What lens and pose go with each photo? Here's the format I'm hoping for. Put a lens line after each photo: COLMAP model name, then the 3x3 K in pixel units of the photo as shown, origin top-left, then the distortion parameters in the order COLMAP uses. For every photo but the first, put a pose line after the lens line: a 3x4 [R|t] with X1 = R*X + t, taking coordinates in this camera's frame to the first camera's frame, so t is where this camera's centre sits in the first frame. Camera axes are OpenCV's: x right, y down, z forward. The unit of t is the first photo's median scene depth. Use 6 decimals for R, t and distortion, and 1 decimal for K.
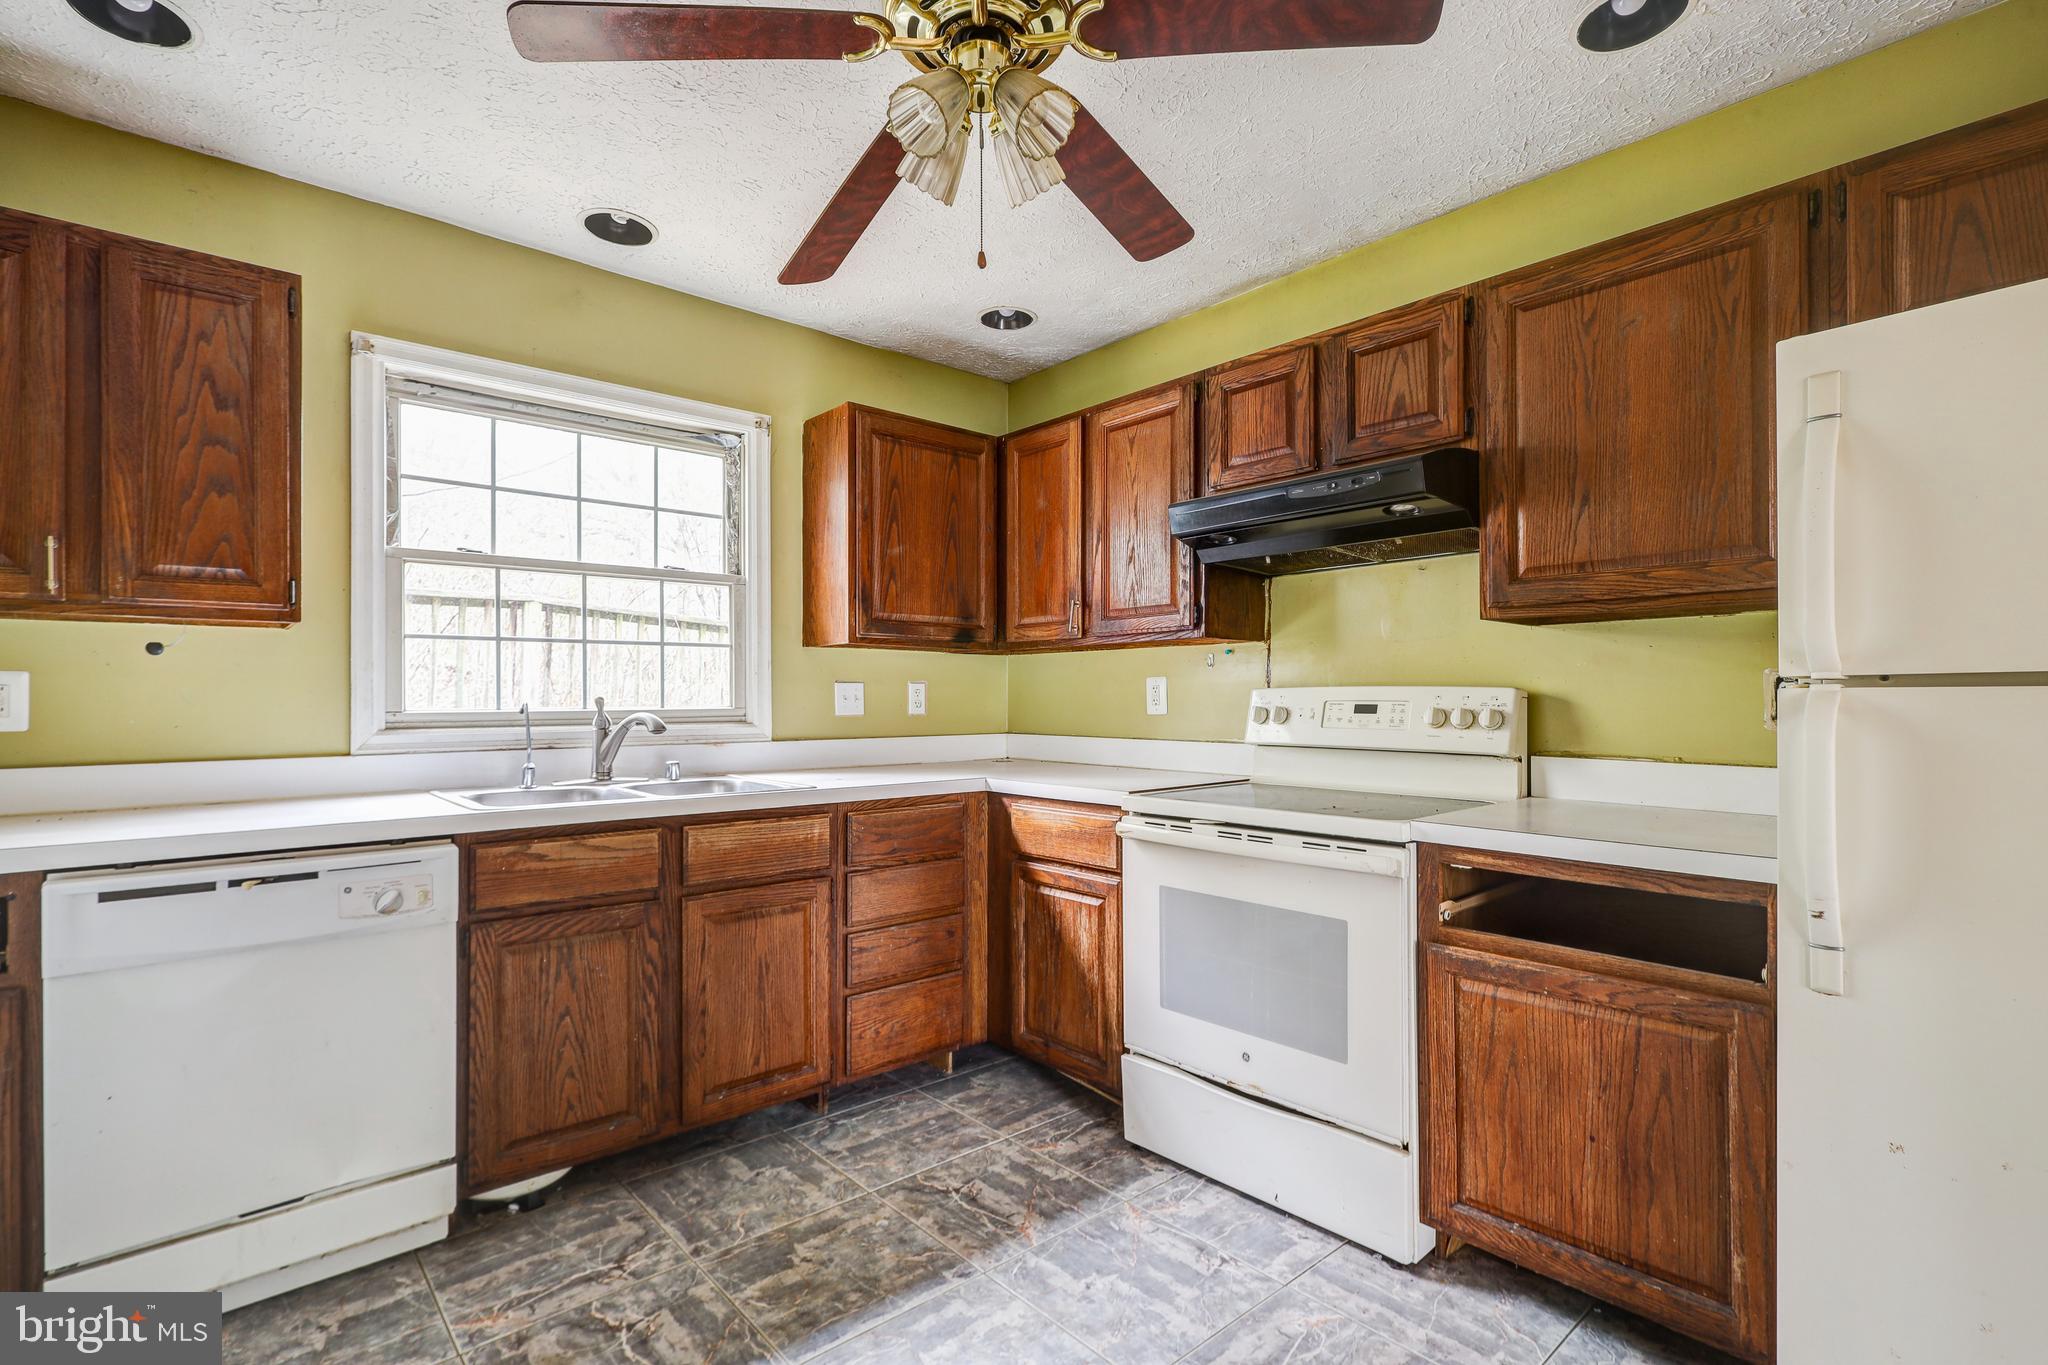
lens RADIAL K [[967.7, 0, 1021.3], [0, 967.7, 688.9], [0, 0, 1]] dist [-0.003271, 0.002896]
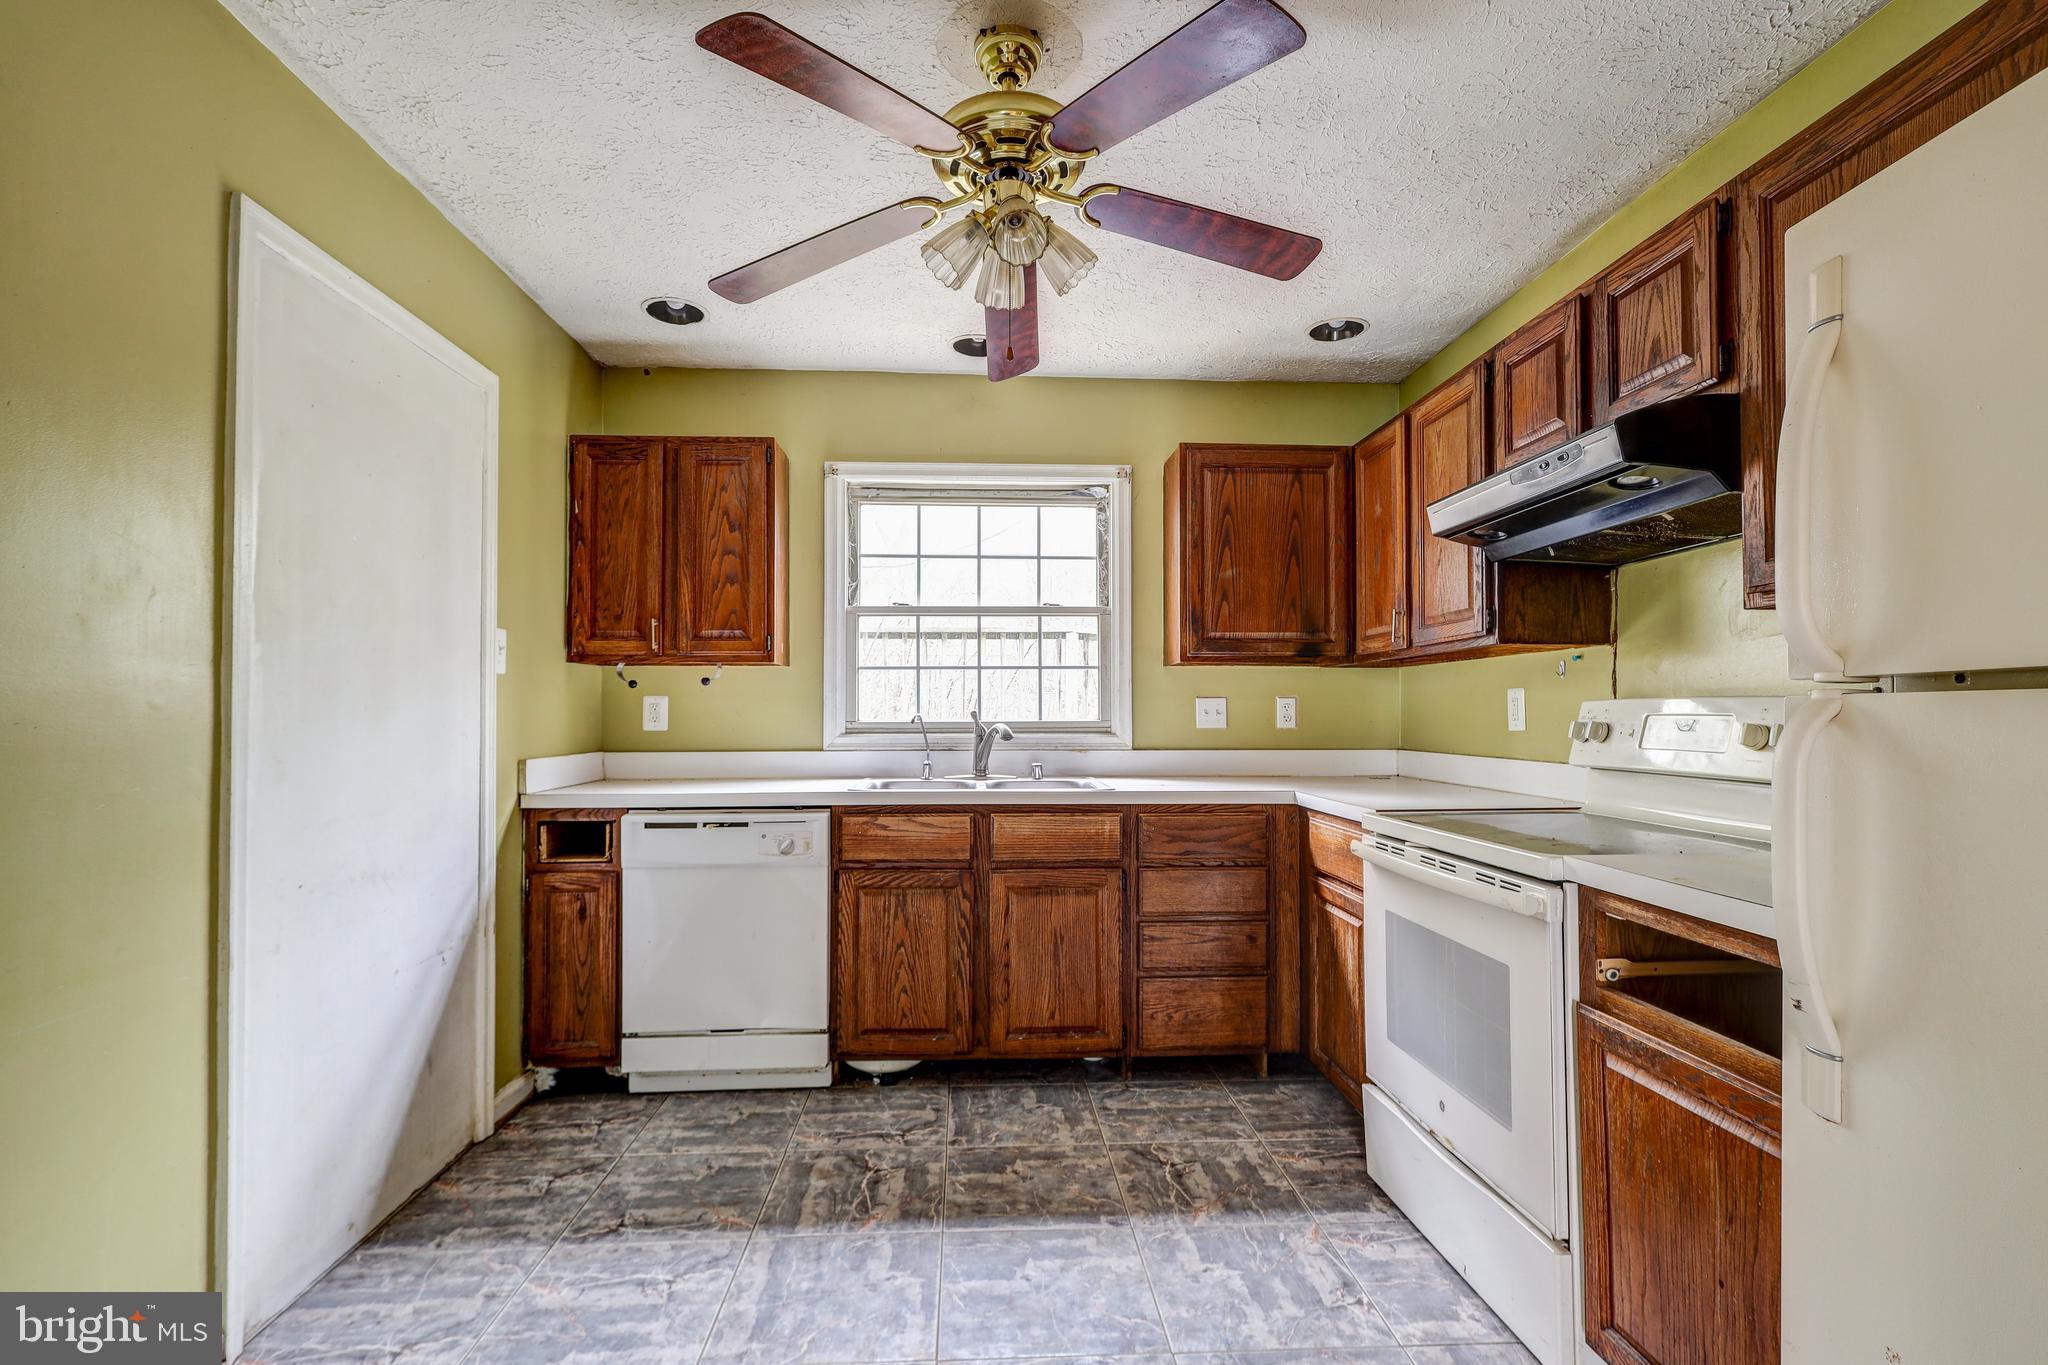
lens RADIAL K [[967.7, 0, 1016.8], [0, 967.7, 688.2], [0, 0, 1]] dist [-0.003271, 0.002896]
pose [[0.784206, -0.015066, -0.620317, 0.455858], [0.004505, 0.999817, -0.018588, 0.002538], [0.620484, 0.011782, 0.784131, 0.031275]]
